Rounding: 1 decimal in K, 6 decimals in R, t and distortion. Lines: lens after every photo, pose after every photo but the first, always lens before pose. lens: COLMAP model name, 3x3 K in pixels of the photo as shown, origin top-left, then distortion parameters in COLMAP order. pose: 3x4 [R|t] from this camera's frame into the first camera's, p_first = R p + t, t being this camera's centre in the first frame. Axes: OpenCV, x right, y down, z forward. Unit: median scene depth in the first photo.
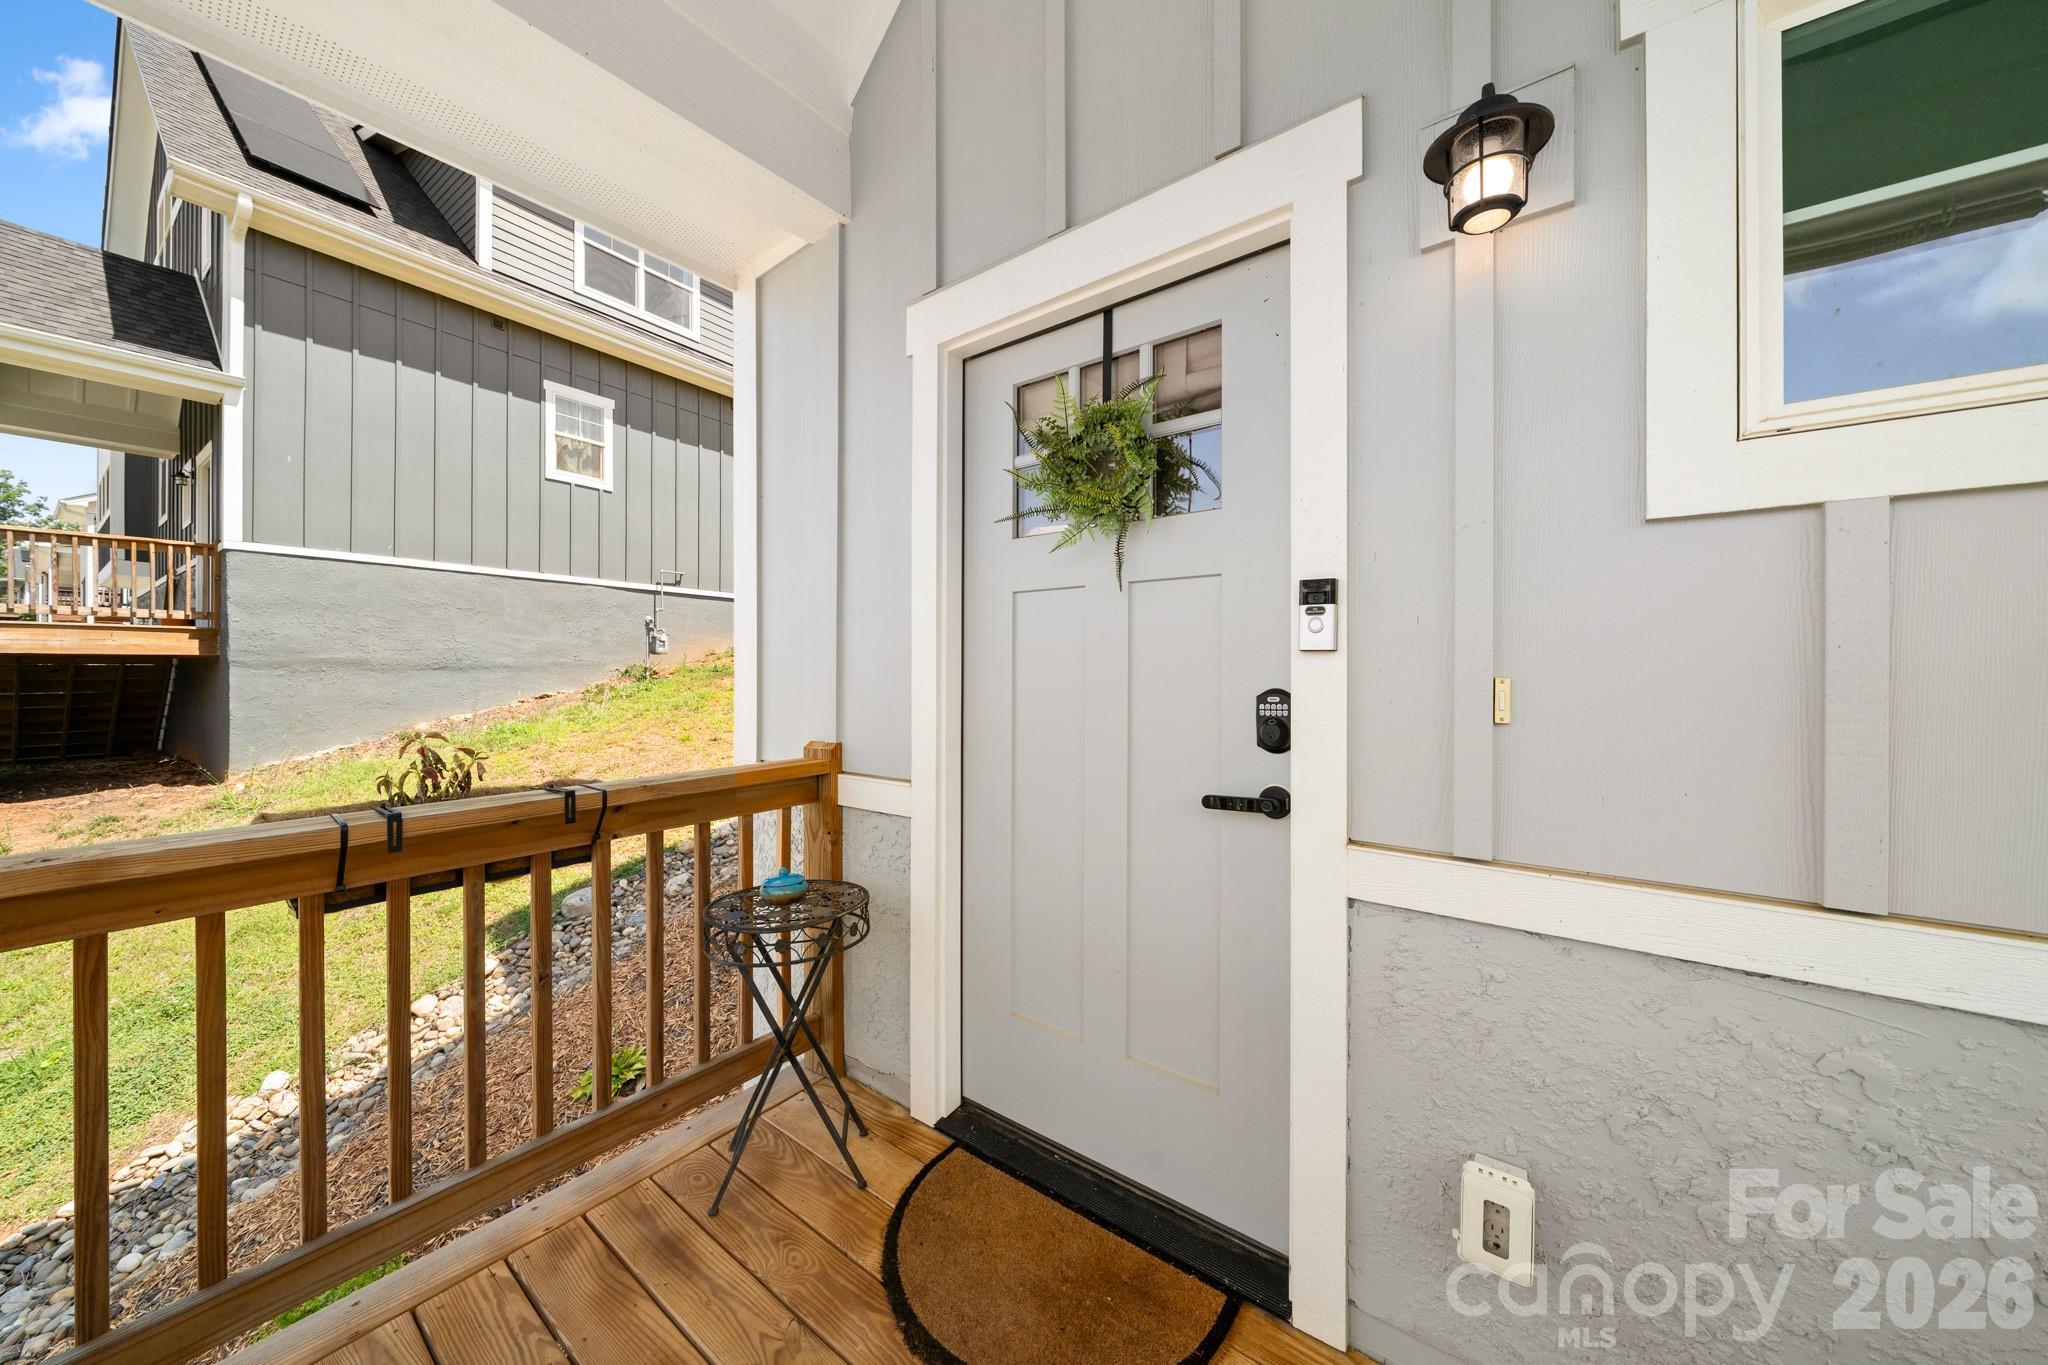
lens RADIAL K [[700.8, 0, 1022.9], [0, 700.8, 678.6], [0, 0, 1]] dist [-0.004788, 0.000679]
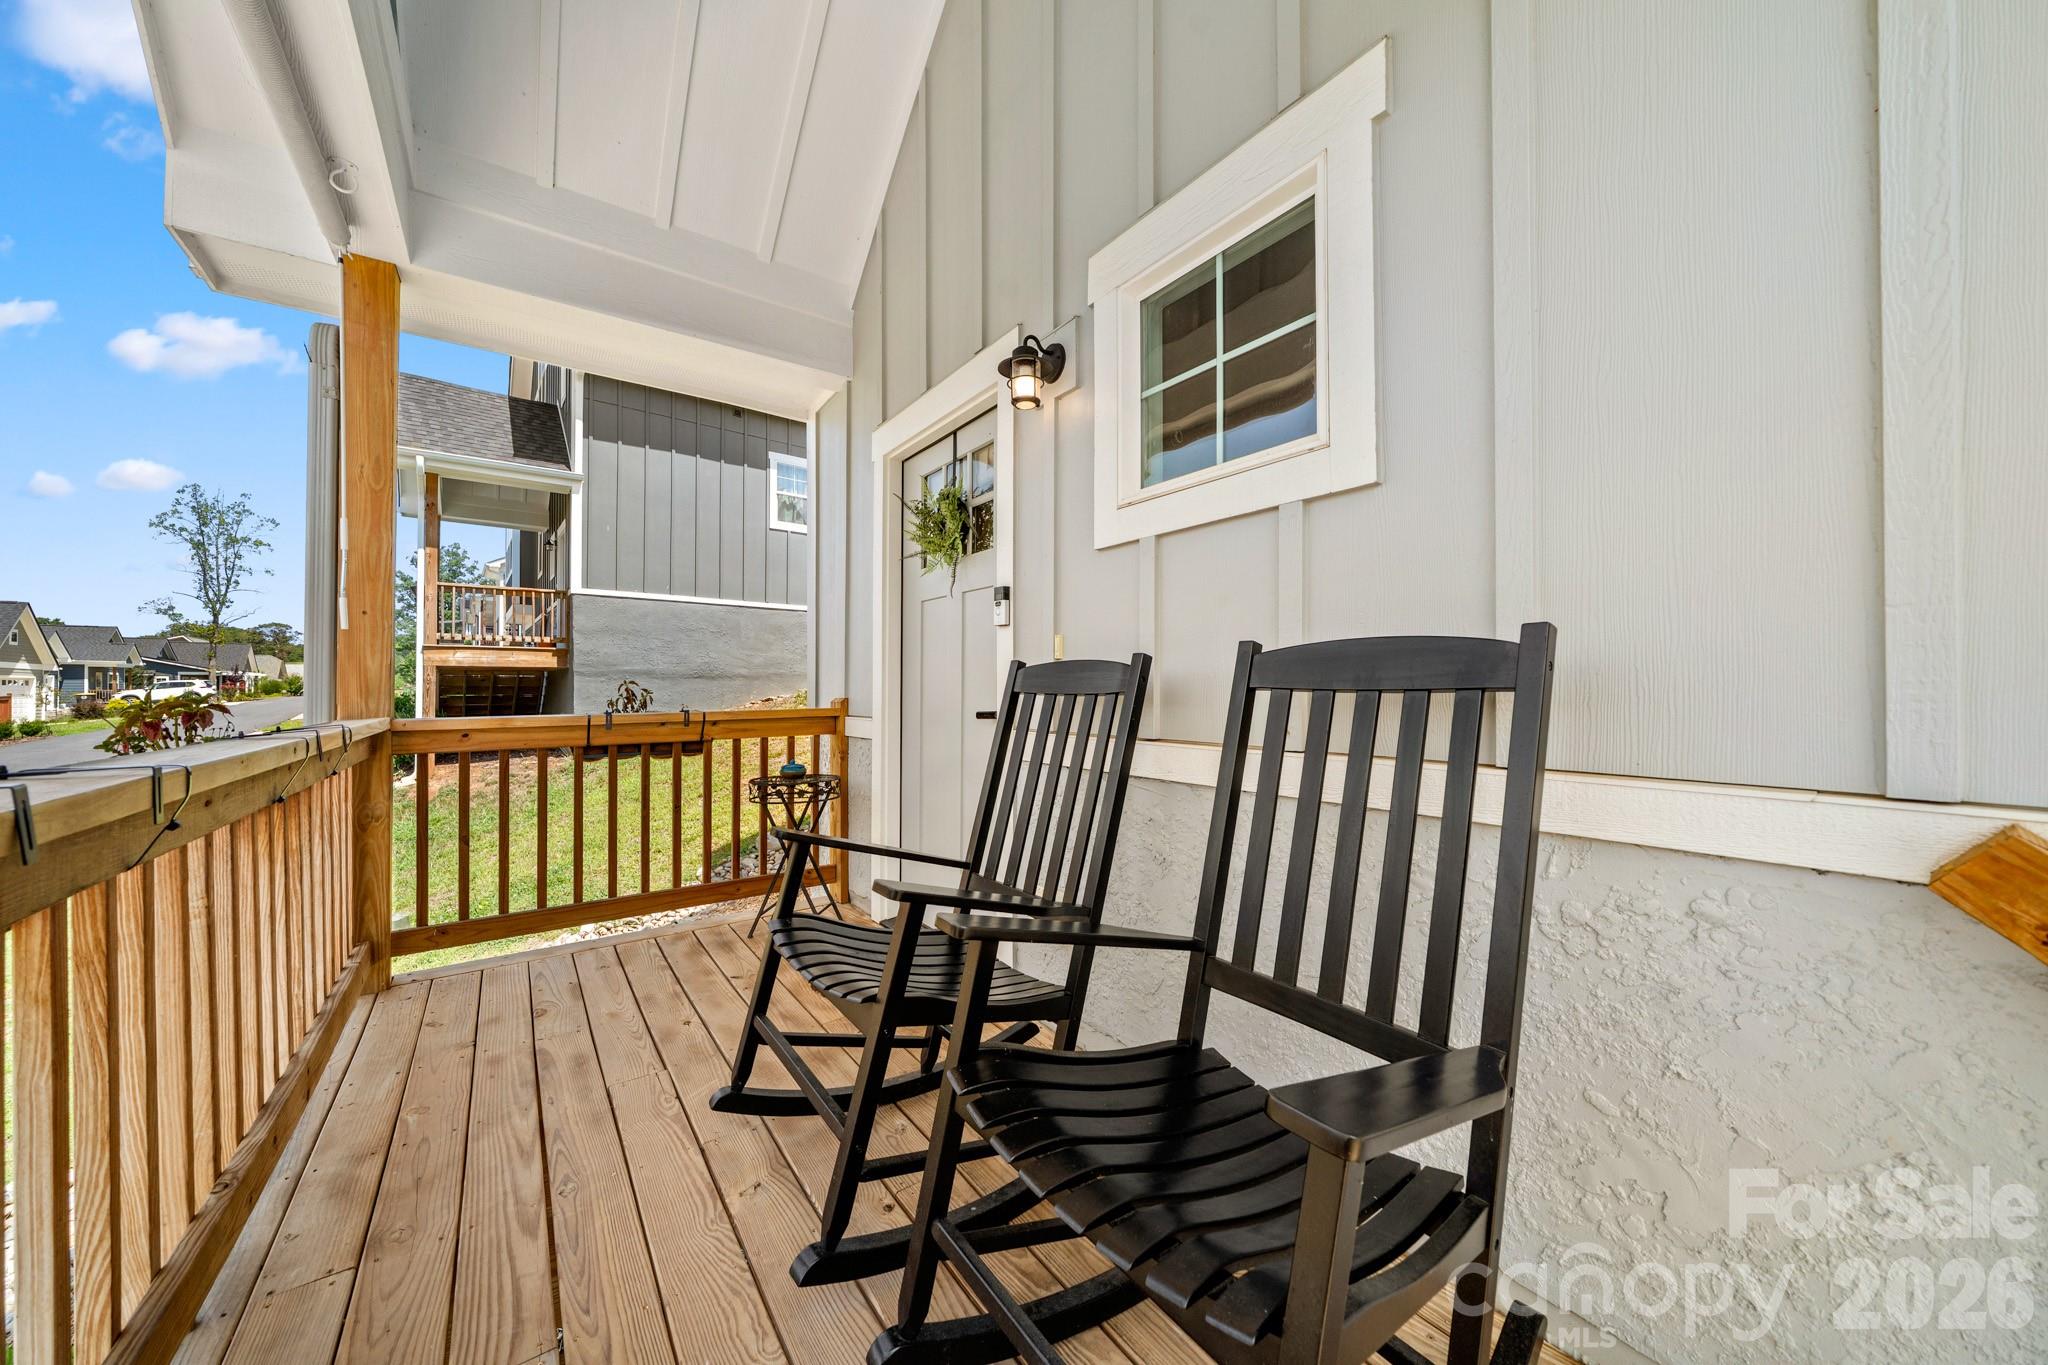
lens RADIAL K [[700.8, 0, 1024.4], [0, 700.8, 690.3], [0, 0, 1]] dist [-0.004788, 0.000679]
pose [[0.959302, -0.001297, -0.282378, 0.160949], [-0.000763, 0.999974, -0.007187, 0.023406], [0.282380, 0.007110, 0.959276, -0.121674]]
